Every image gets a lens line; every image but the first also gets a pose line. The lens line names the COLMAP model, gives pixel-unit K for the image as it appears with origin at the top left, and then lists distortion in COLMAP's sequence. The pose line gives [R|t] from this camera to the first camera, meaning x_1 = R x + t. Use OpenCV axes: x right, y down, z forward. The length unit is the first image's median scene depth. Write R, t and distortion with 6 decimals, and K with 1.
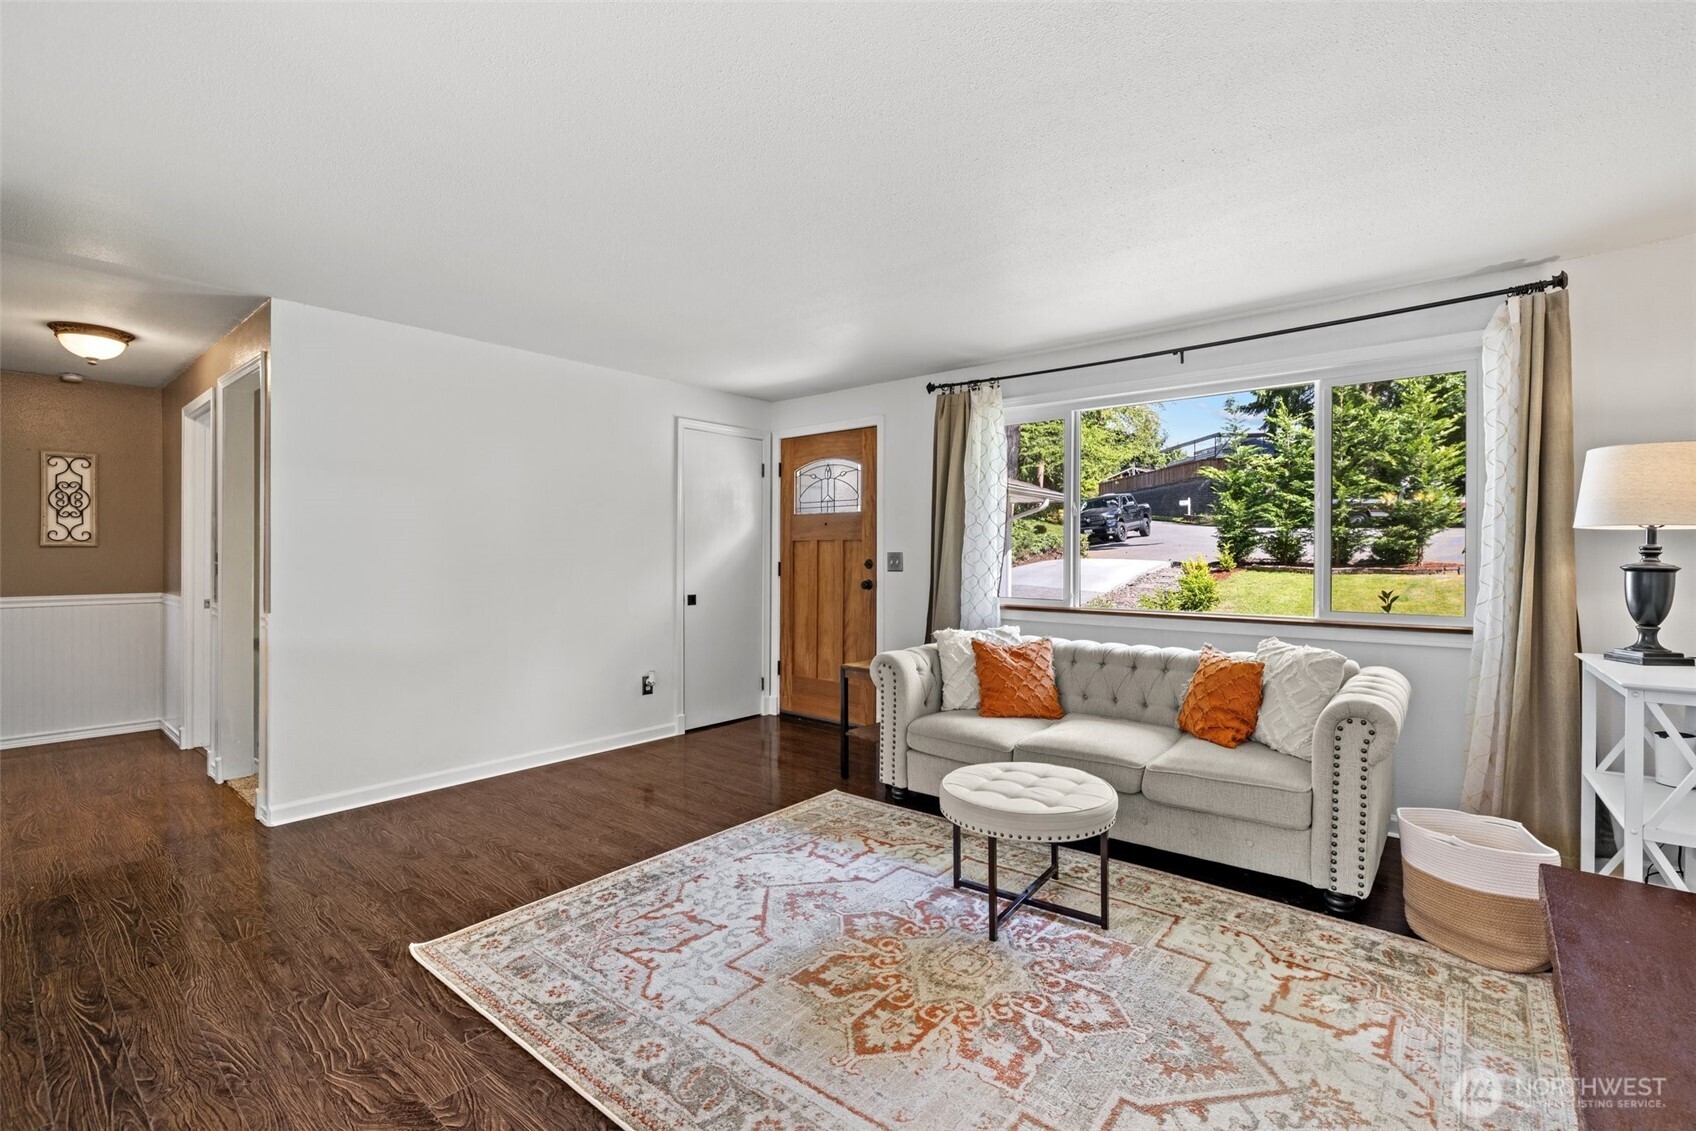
lens RADIAL K [[767.0, 0, 851.6], [0, 767.0, 558.2], [0, 0, 1]] dist [-0.002325, -0.000059]
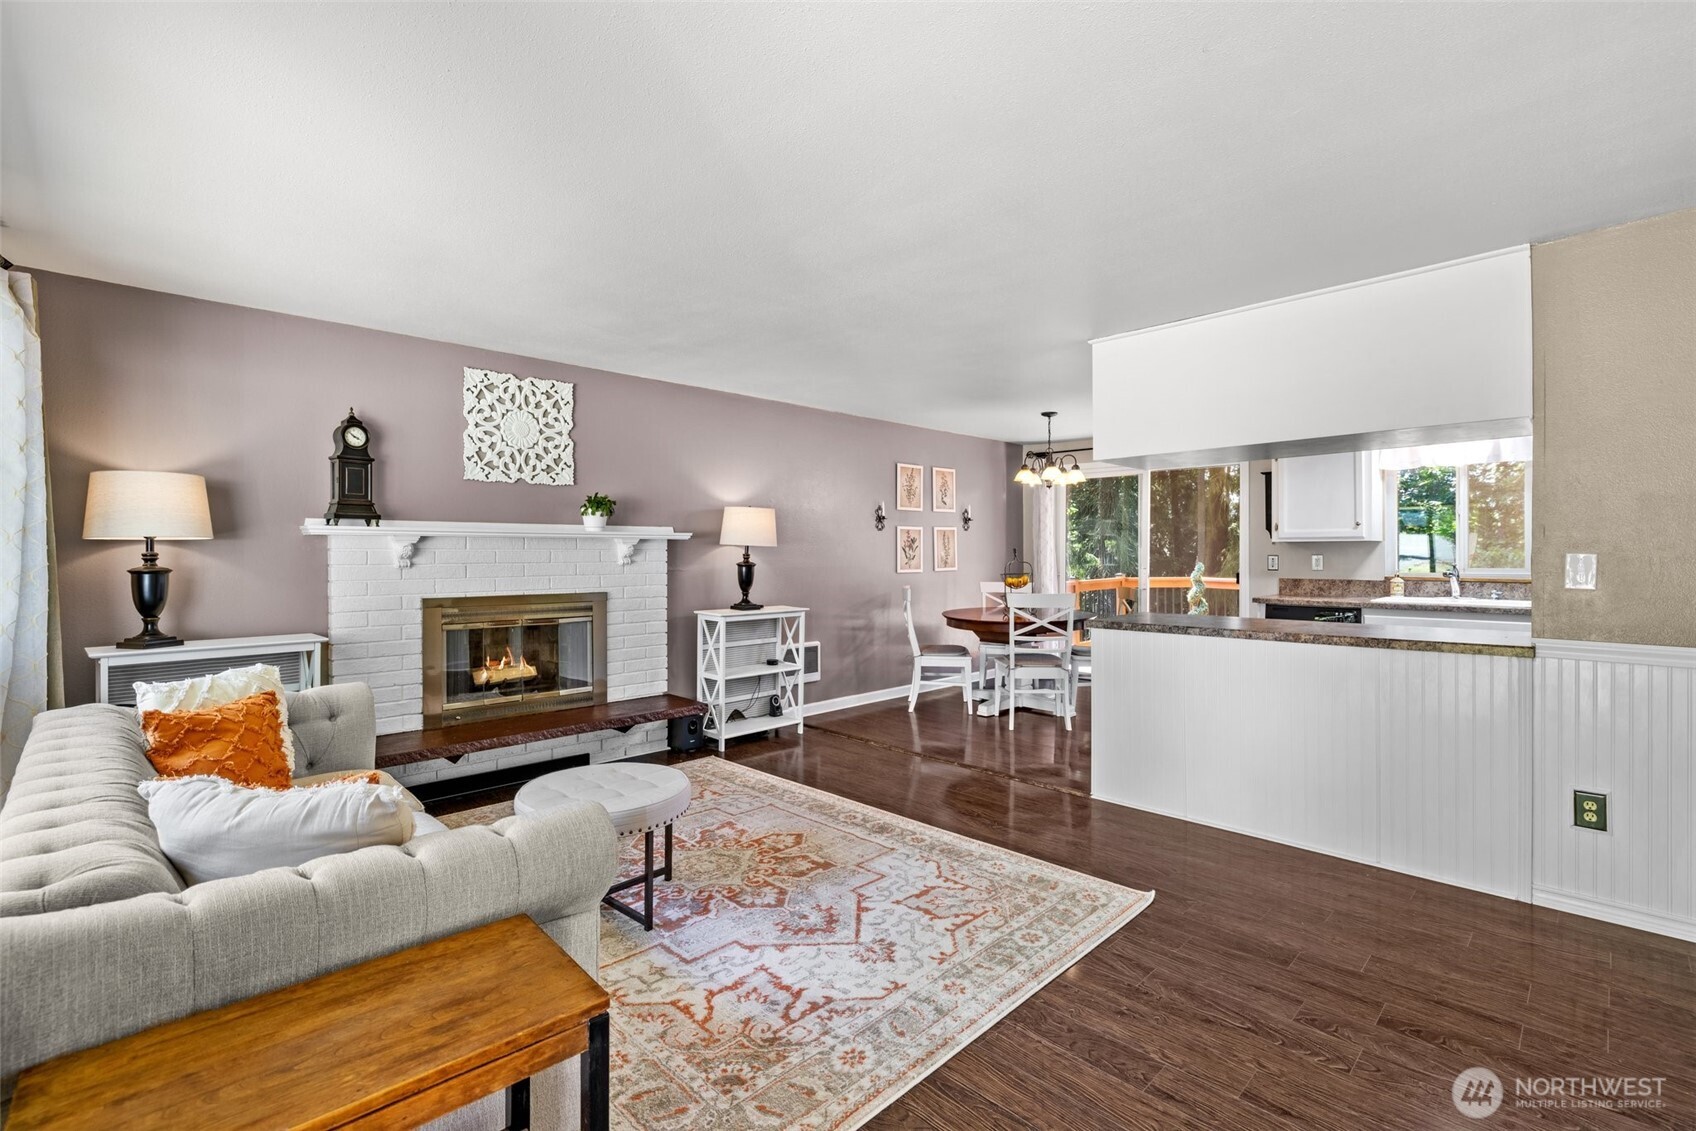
lens RADIAL K [[767.0, 0, 846.6], [0, 767.0, 558.0], [0, 0, 1]] dist [-0.002325, -0.000059]
pose [[-0.995496, -0.001976, 0.094780, -0.195958], [-0.000720, 0.999912, 0.013283, -0.023729], [-0.094798, 0.013155, -0.995410, 2.036562]]
